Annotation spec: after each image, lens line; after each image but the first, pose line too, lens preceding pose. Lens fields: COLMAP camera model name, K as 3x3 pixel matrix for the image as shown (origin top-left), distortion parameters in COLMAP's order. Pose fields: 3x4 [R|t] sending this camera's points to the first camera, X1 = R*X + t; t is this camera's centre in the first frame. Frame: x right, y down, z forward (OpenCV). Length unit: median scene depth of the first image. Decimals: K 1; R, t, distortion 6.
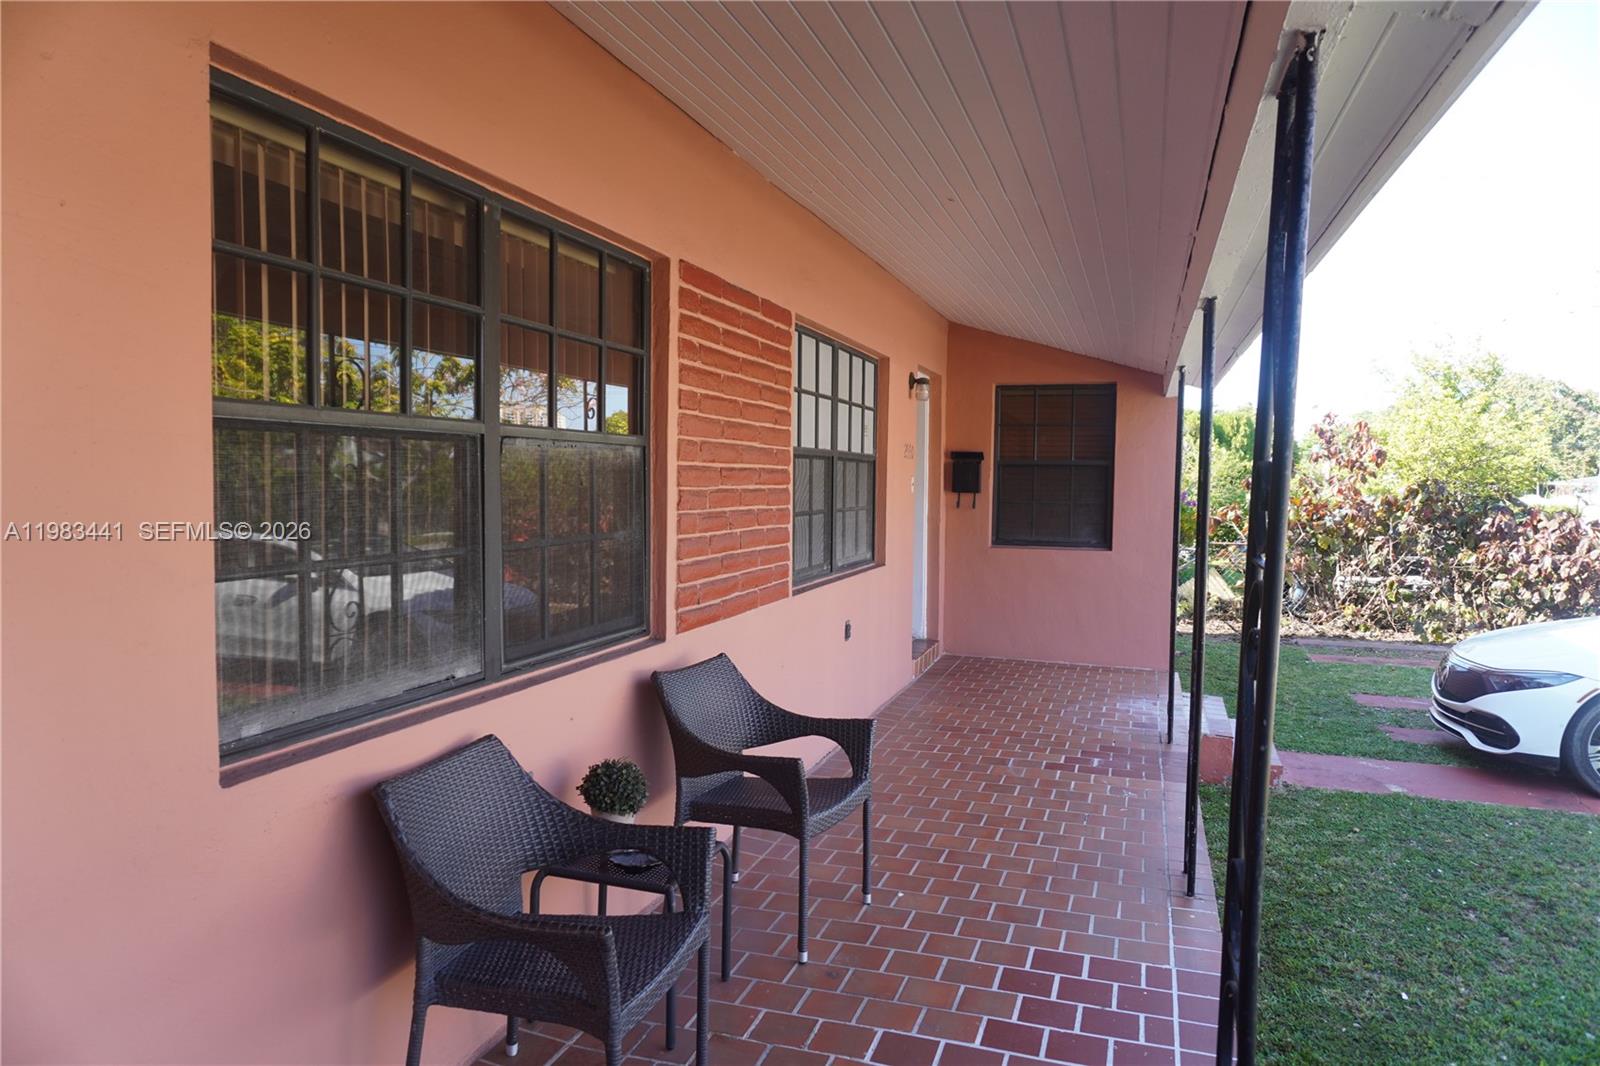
lens RADIAL K [[1070.4, 0, 802.4], [0, 1070.4, 535.8], [0, 0, 1]] dist [-0.043376, 0.034783]
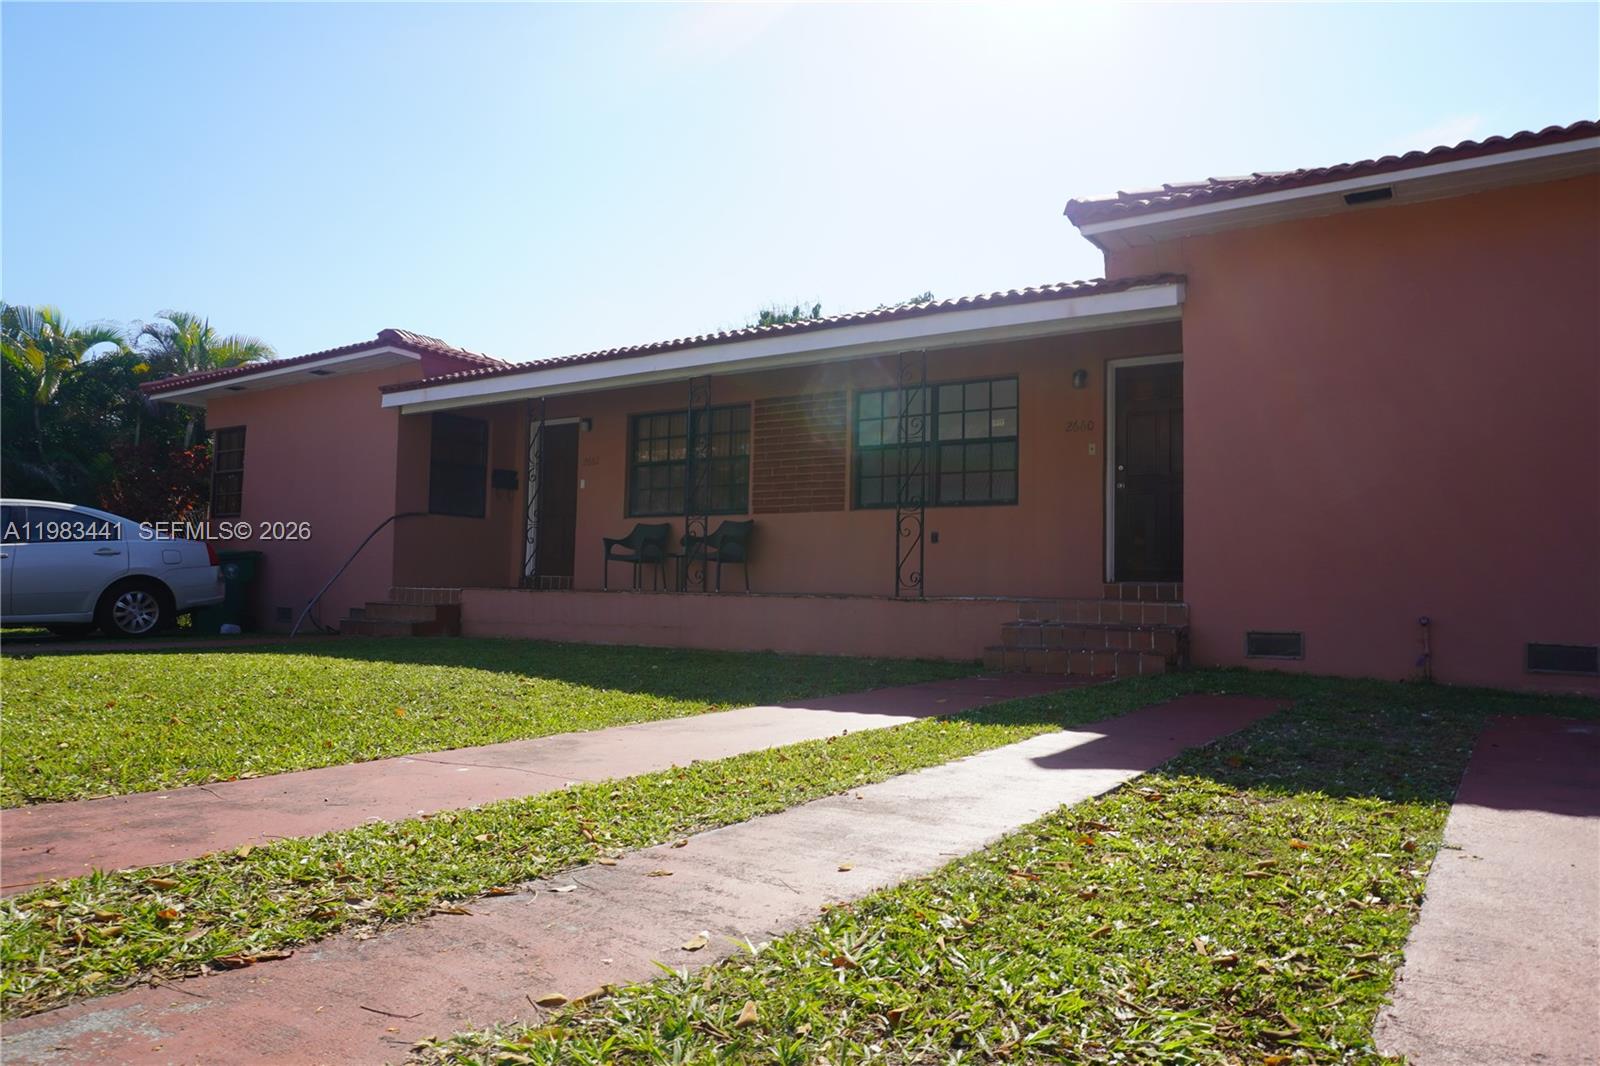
lens RADIAL K [[1070.4, 0, 802.4], [0, 1070.4, 535.8], [0, 0, 1]] dist [-0.043376, 0.034783]
pose [[-0.266452, -0.073711, -0.961026, 2.763499], [-0.078154, 0.995441, -0.054682, 0.302741], [0.960675, 0.060537, -0.270998, 1.902111]]
